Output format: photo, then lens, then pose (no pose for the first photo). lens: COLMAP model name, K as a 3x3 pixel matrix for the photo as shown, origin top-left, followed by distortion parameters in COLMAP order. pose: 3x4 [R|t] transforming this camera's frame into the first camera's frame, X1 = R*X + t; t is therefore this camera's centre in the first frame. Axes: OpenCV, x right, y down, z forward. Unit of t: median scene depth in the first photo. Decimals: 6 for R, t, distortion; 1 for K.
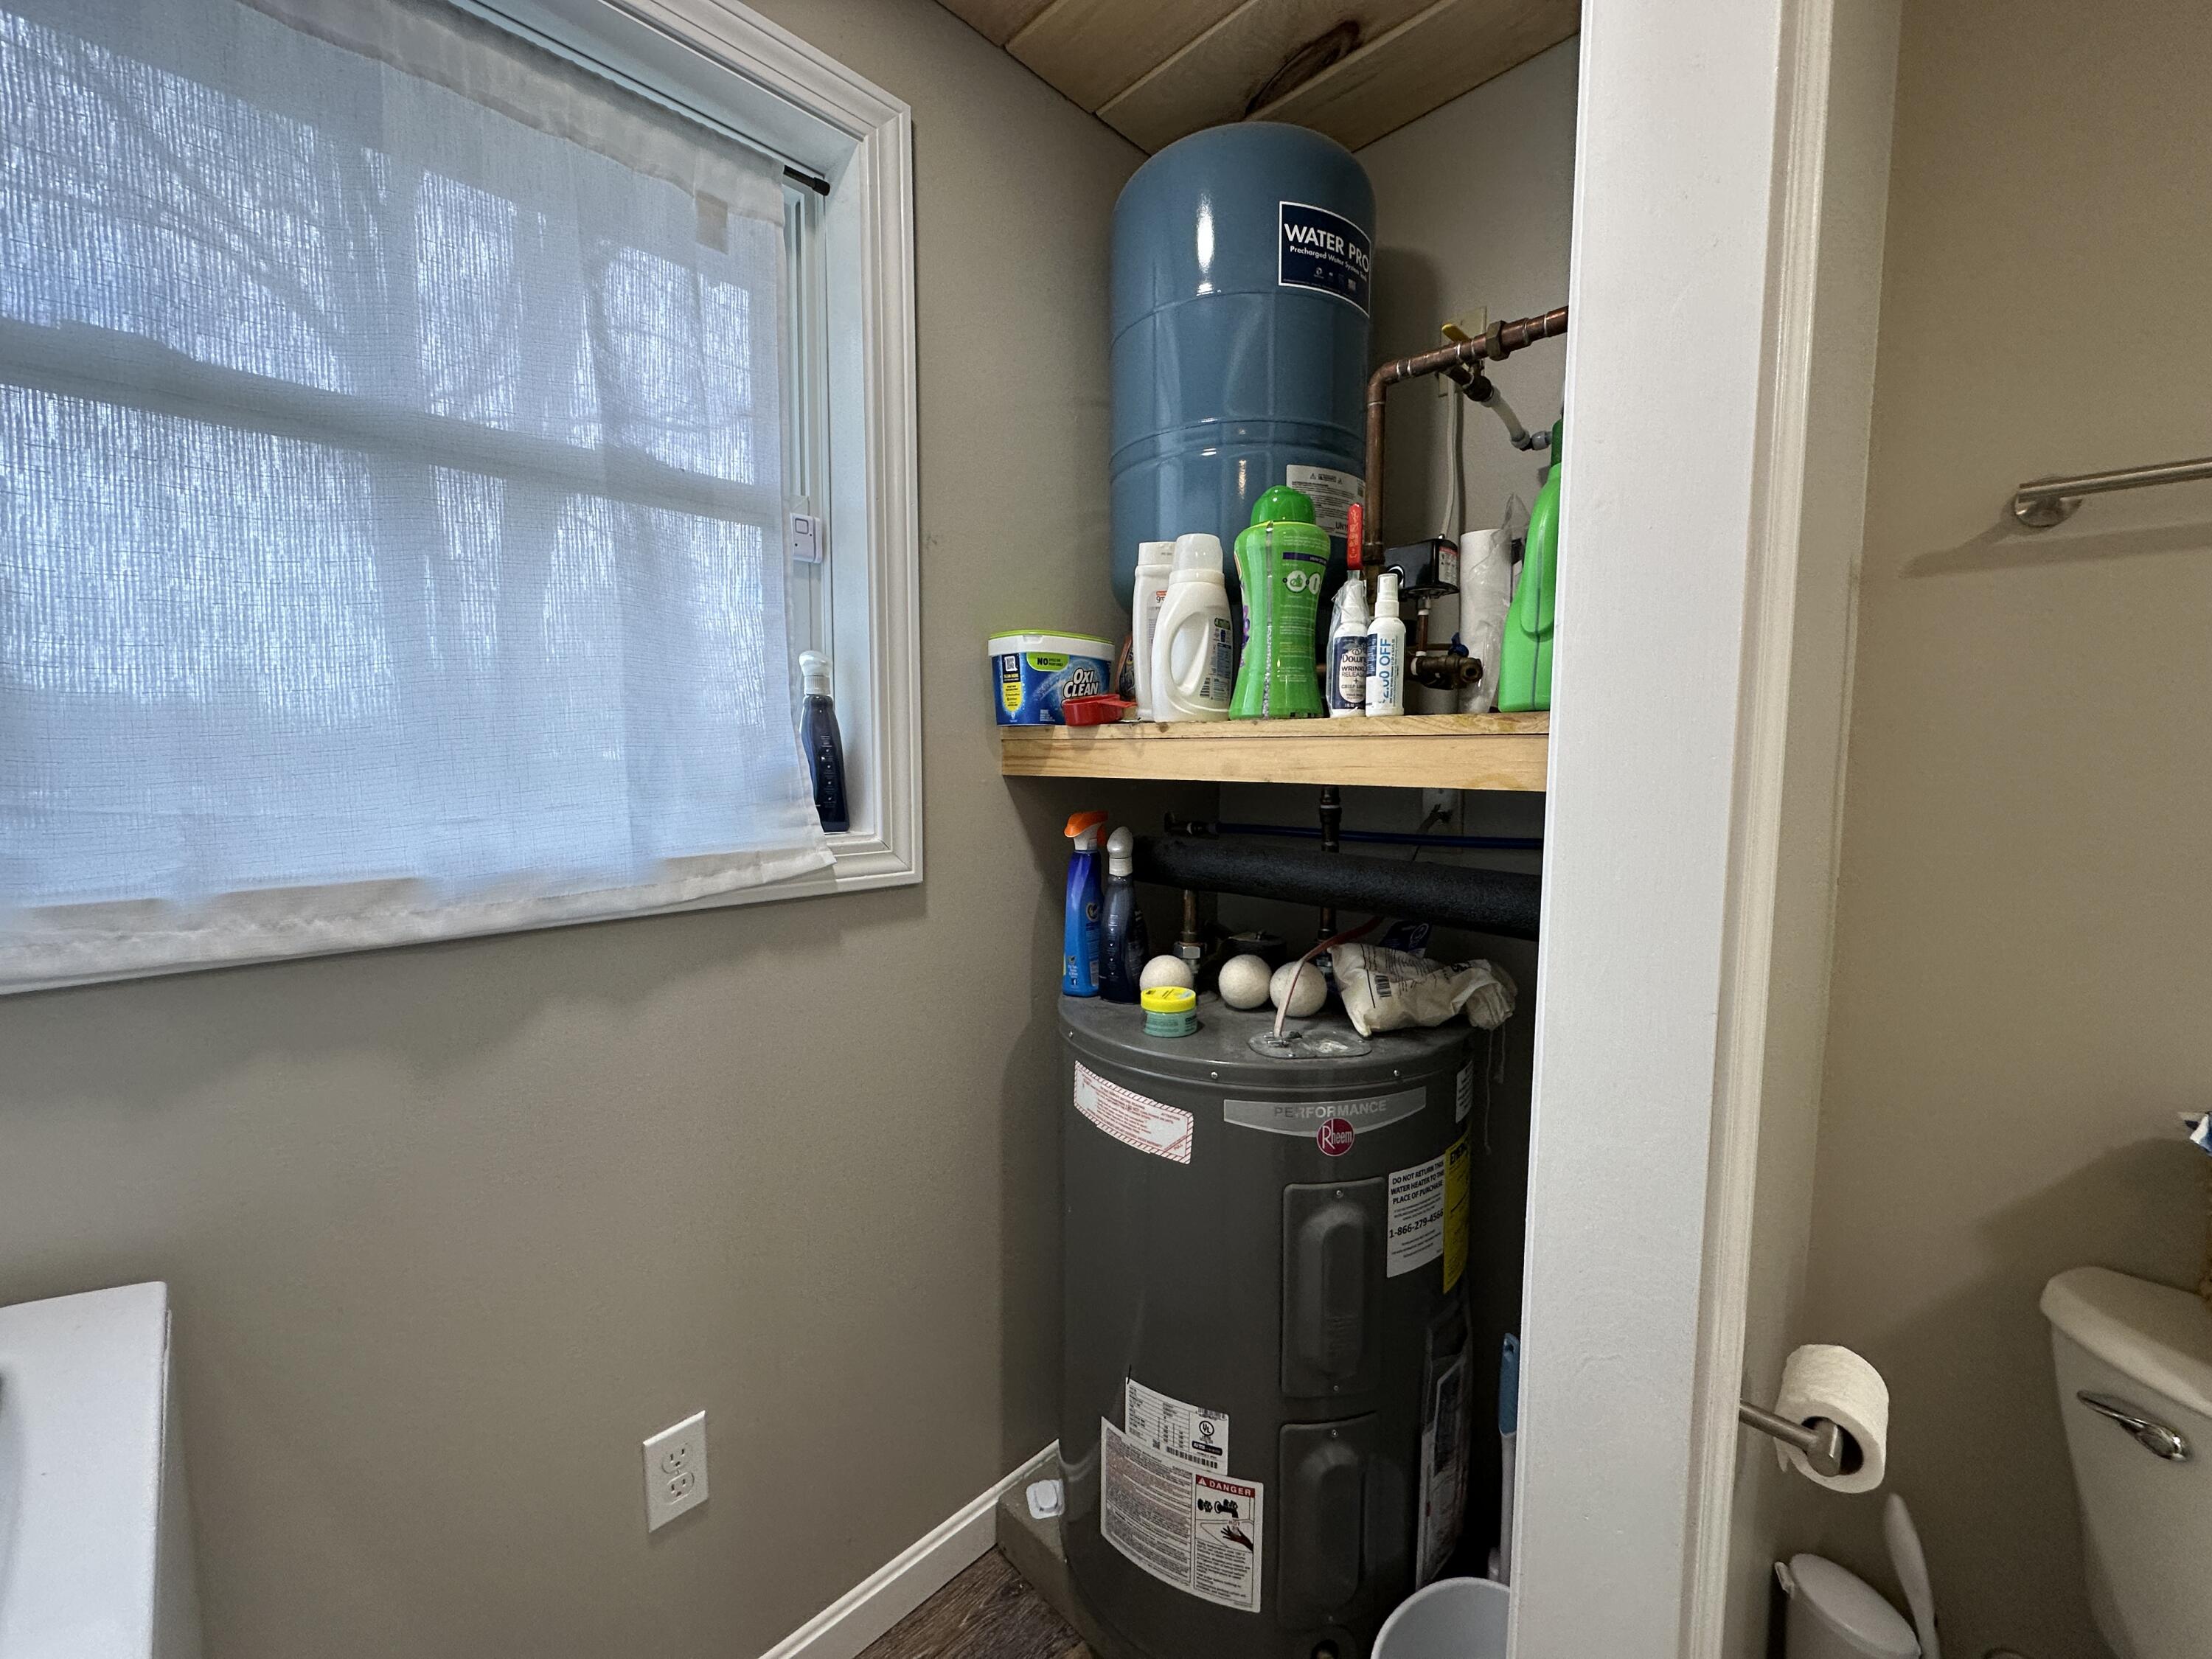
lens RADIAL K [[880.2, 0, 1101.5], [0, 880.2, 826.9], [0, 0, 1]] dist [-0.003153, 0.000739]
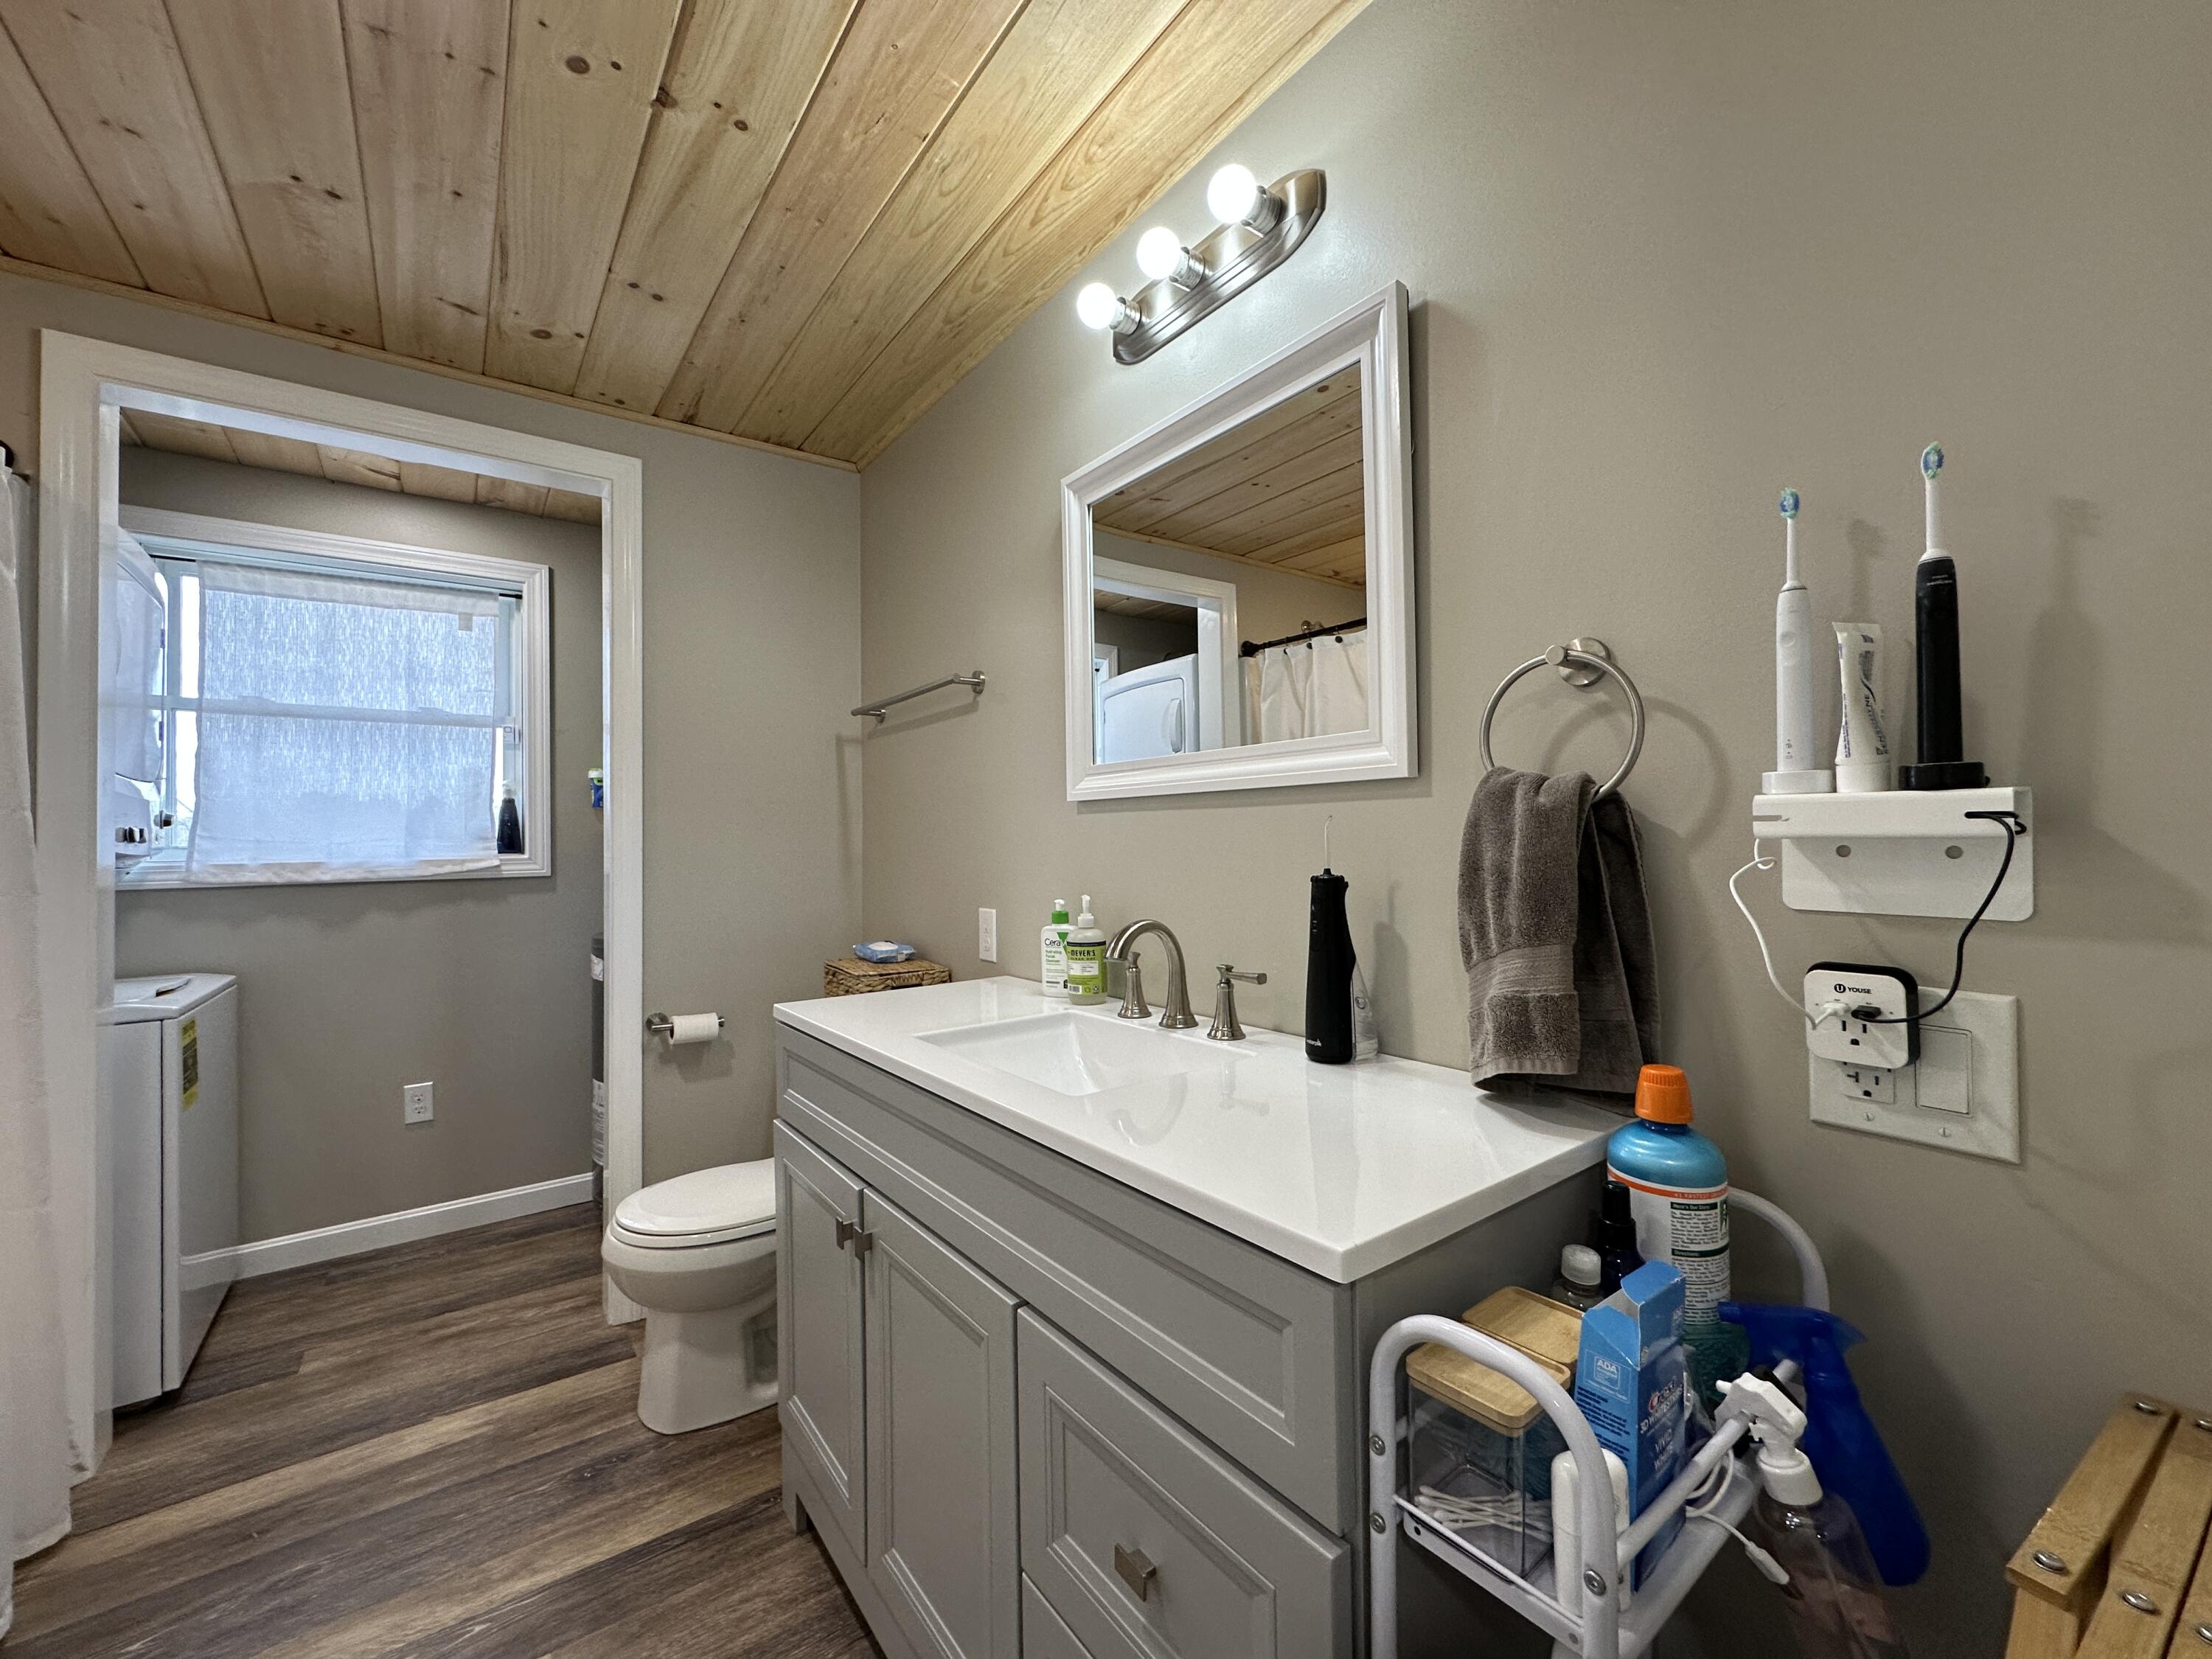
lens RADIAL K [[880.2, 0, 1103.5], [0, 880.2, 828.4], [0, 0, 1]] dist [-0.003153, 0.000739]
pose [[0.986025, -0.021198, -0.165242, 1.915333], [0.005595, 0.995525, -0.094328, 0.194314], [0.166502, 0.092086, 0.981732, -1.244489]]
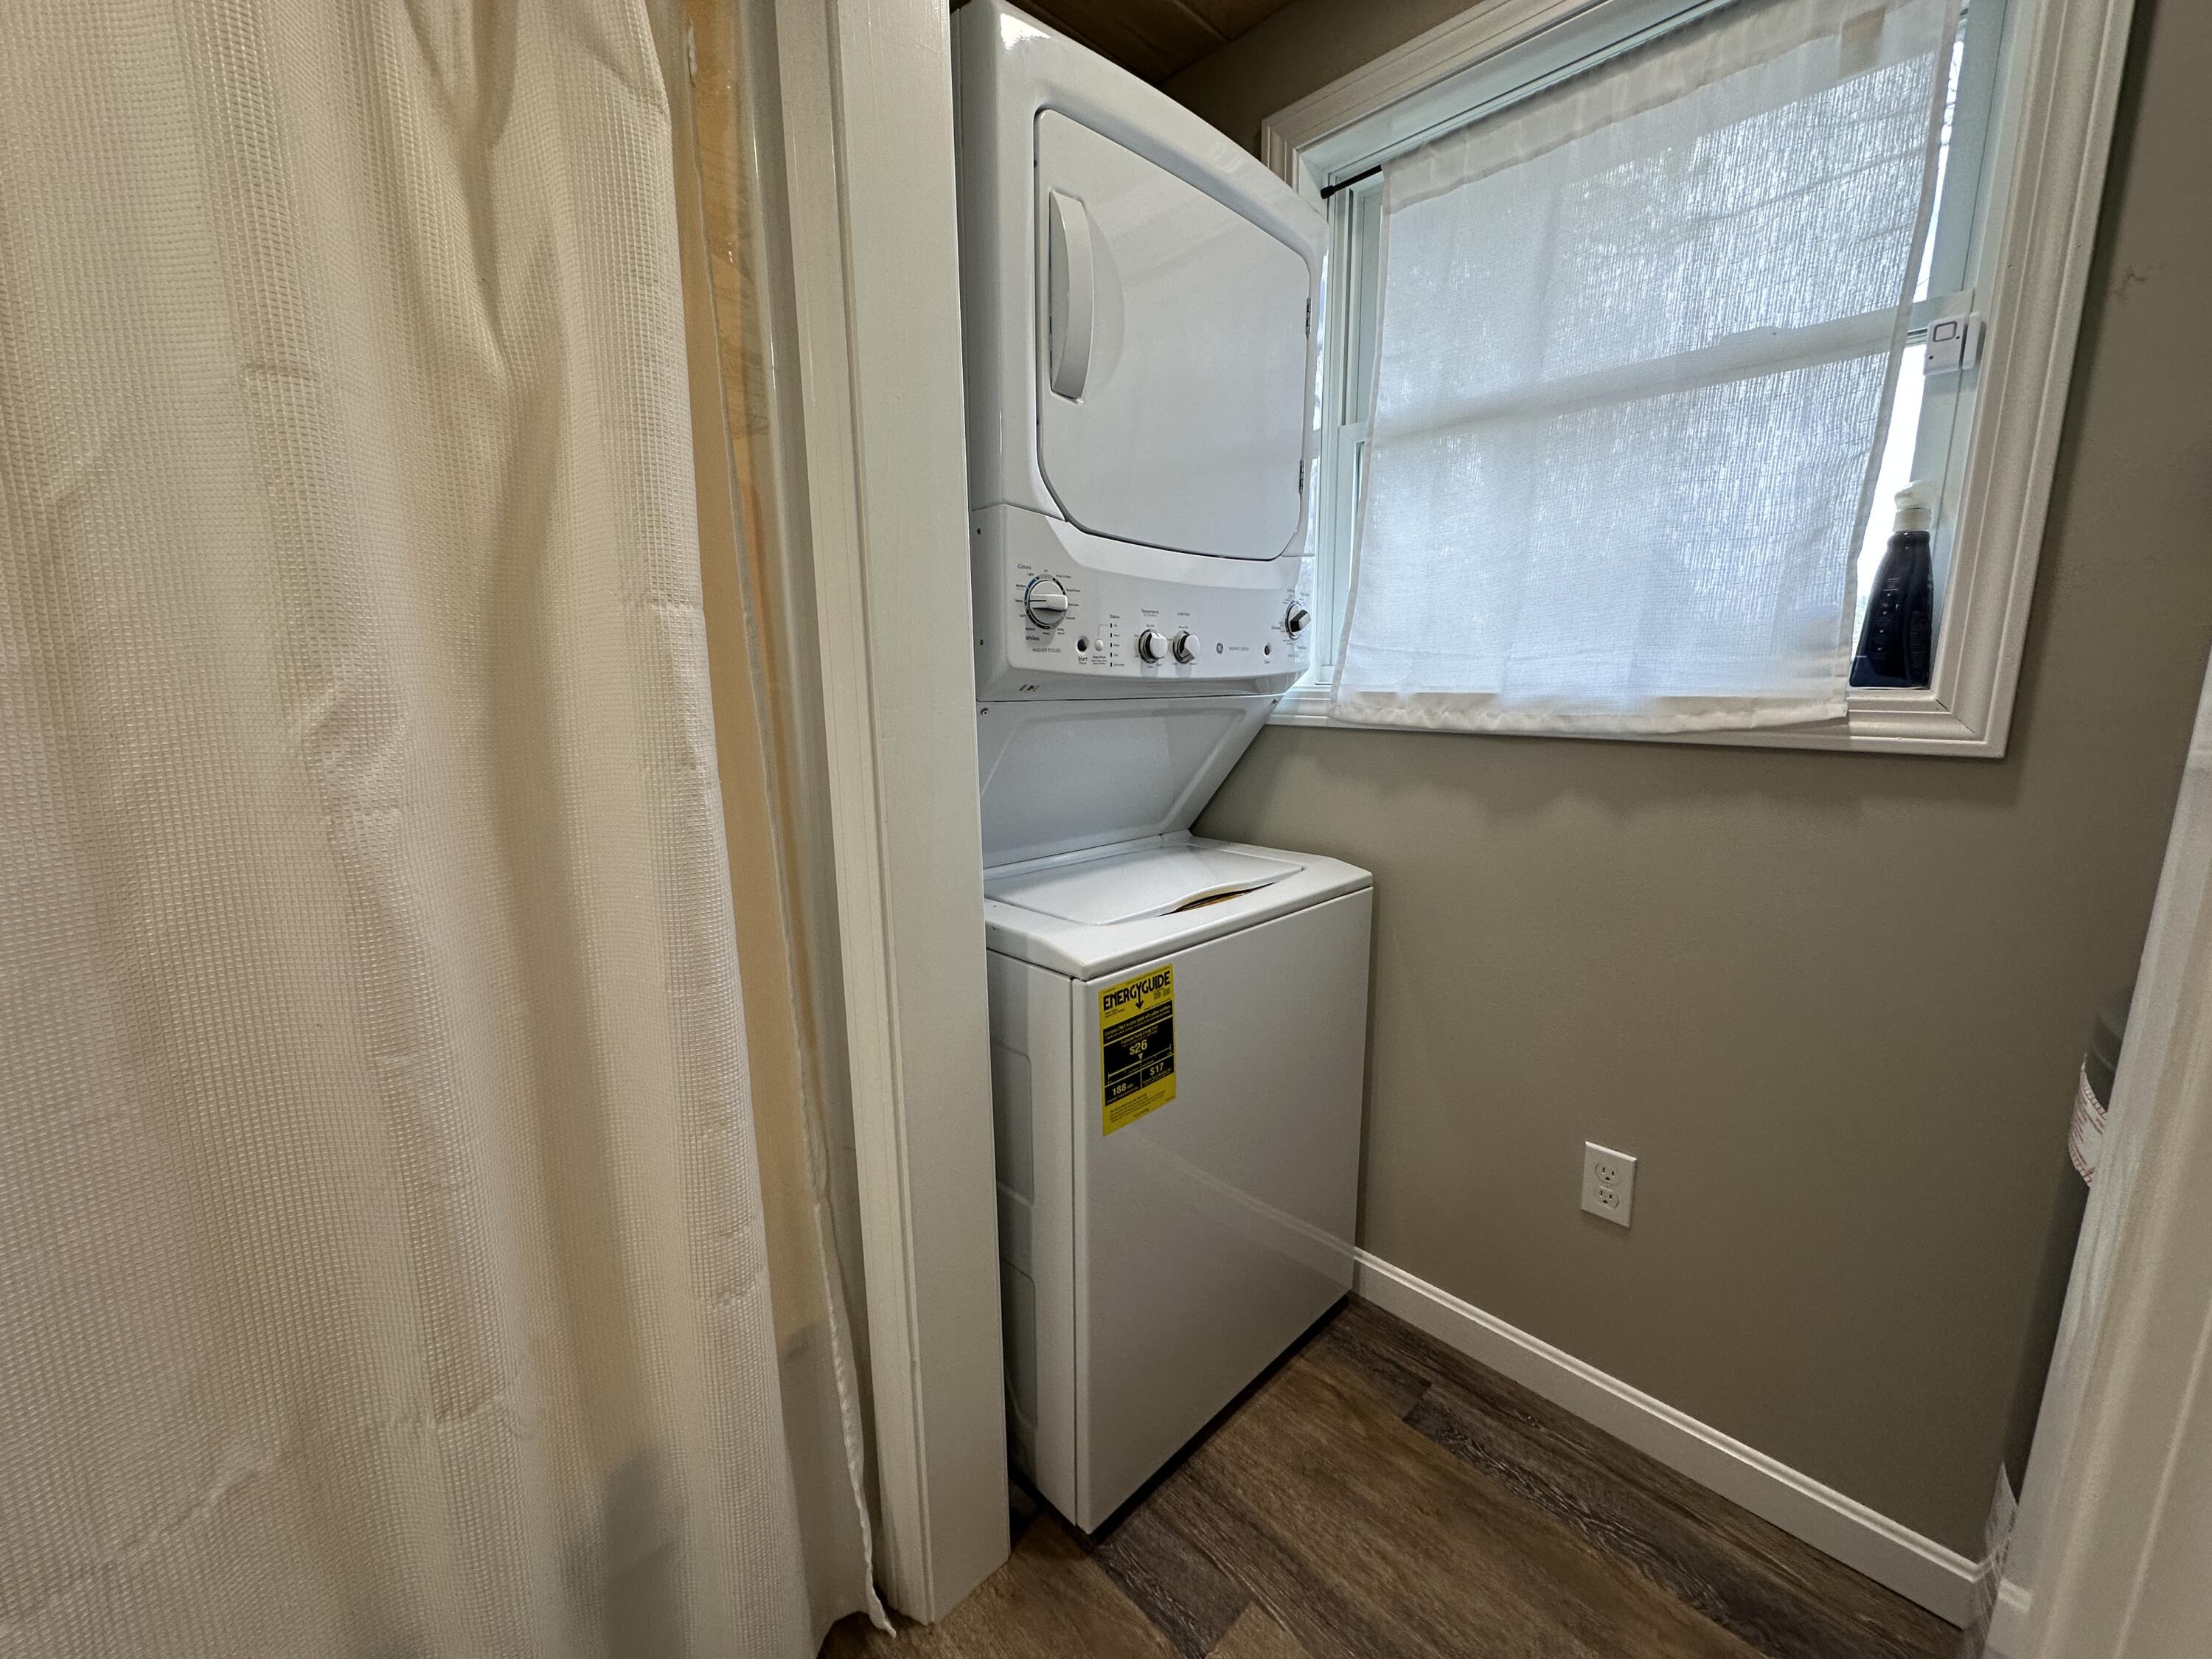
lens RADIAL K [[880.2, 0, 1099.8], [0, 880.2, 826.0], [0, 0, 1]] dist [-0.003153, 0.000739]
pose [[-0.034863, 0.177599, -0.983485, 0.709918], [-0.070097, 0.981225, 0.179675, 0.044941], [0.996931, 0.075204, -0.021759, 0.254646]]
